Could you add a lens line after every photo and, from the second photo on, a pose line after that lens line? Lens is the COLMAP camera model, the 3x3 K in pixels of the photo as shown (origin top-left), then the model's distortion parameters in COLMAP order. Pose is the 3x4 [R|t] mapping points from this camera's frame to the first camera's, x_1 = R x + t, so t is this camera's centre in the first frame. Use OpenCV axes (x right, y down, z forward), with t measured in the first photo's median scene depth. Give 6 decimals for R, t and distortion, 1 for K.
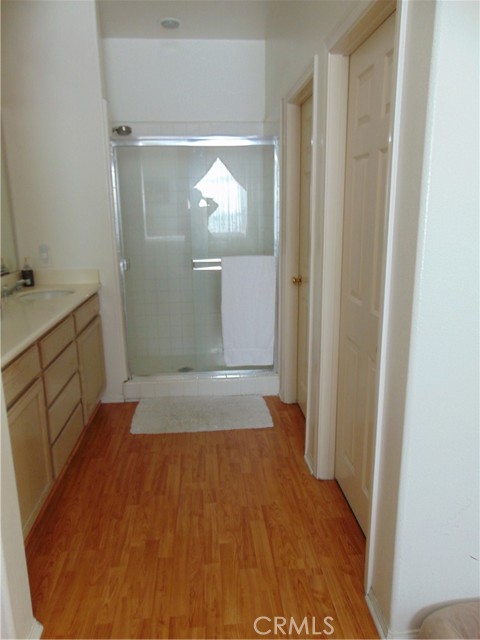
lens RADIAL K [[478.4, 0, 239.7], [0, 478.4, 319.9], [0, 0, 1]] dist [0.001650, 0.024868]
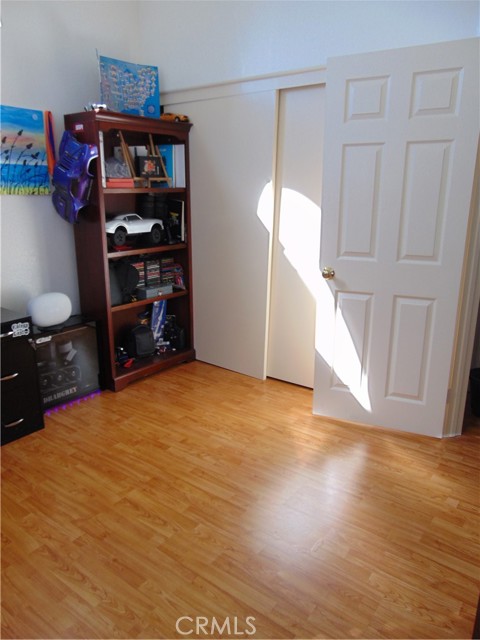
lens RADIAL K [[478.4, 0, 239.5], [0, 478.4, 319.6], [0, 0, 1]] dist [0.001650, 0.024868]
pose [[-0.660635, 0.184194, -0.727760, 0.584388], [-0.191036, 0.896269, 0.400260, -0.296907], [0.725993, 0.403454, -0.556919, 1.336833]]
